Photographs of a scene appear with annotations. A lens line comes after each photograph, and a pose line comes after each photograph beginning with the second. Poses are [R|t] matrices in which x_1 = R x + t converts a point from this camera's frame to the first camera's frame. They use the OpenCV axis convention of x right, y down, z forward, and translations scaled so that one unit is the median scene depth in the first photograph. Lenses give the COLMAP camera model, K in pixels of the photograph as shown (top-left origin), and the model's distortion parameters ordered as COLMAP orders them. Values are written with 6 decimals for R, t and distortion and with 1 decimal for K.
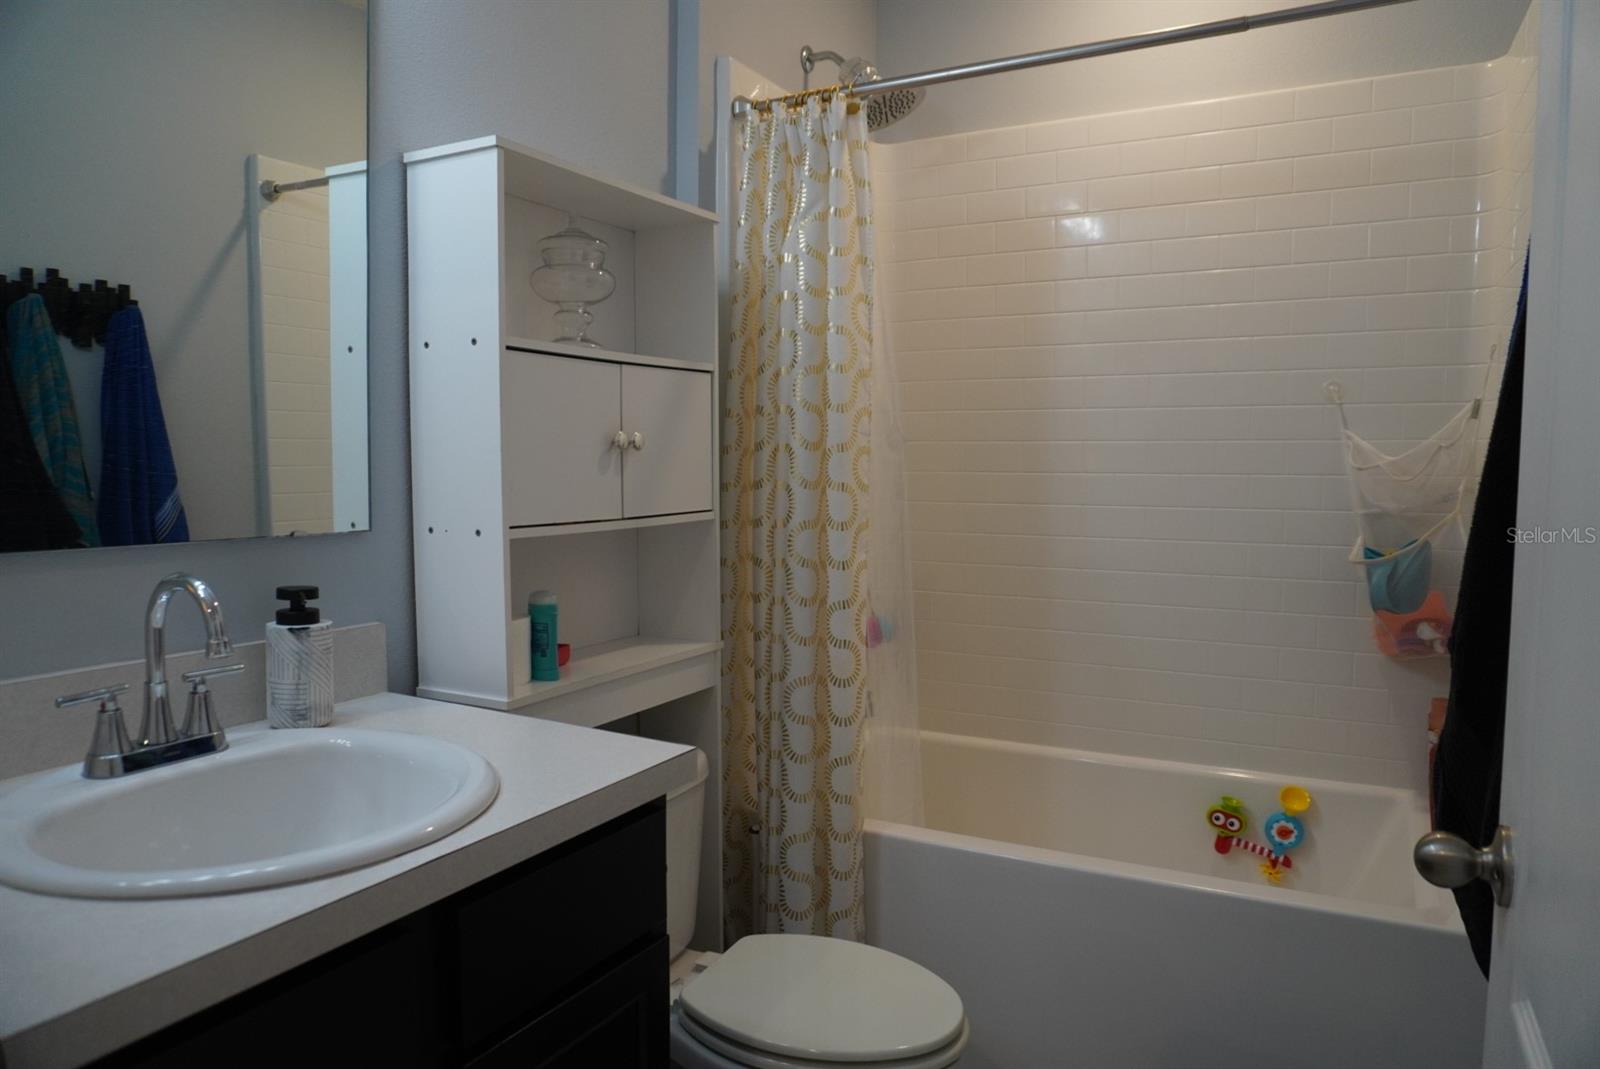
lens RADIAL K [[1087.2, 0, 800.0], [0, 1087.2, 534.5], [0, 0, 1]] dist [-0.038125, 0.002171]
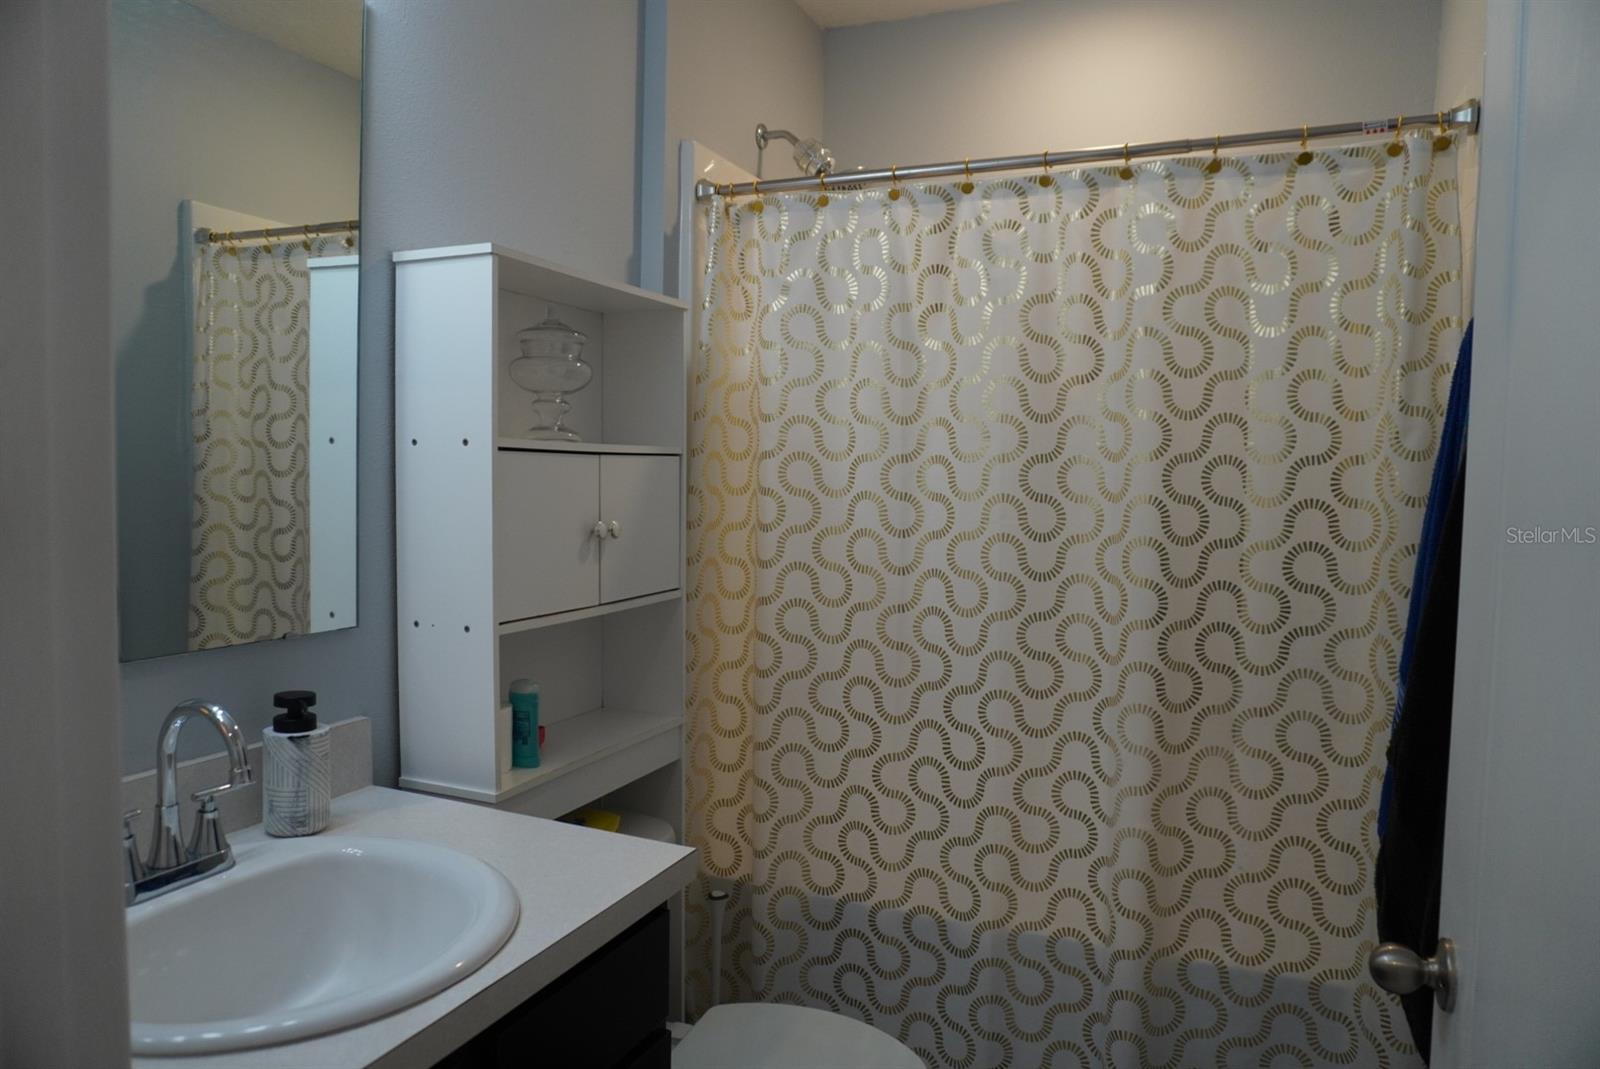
lens RADIAL K [[1089.1, 0, 800.0], [0, 1089.1, 534.5], [0, 0, 1]] dist [-0.043793, 0.035737]
pose [[0.995122, 0.008212, 0.098312, -0.084242], [-0.007797, 0.999959, -0.004602, -0.085991], [-0.098345, 0.003813, 0.995145, -0.045273]]
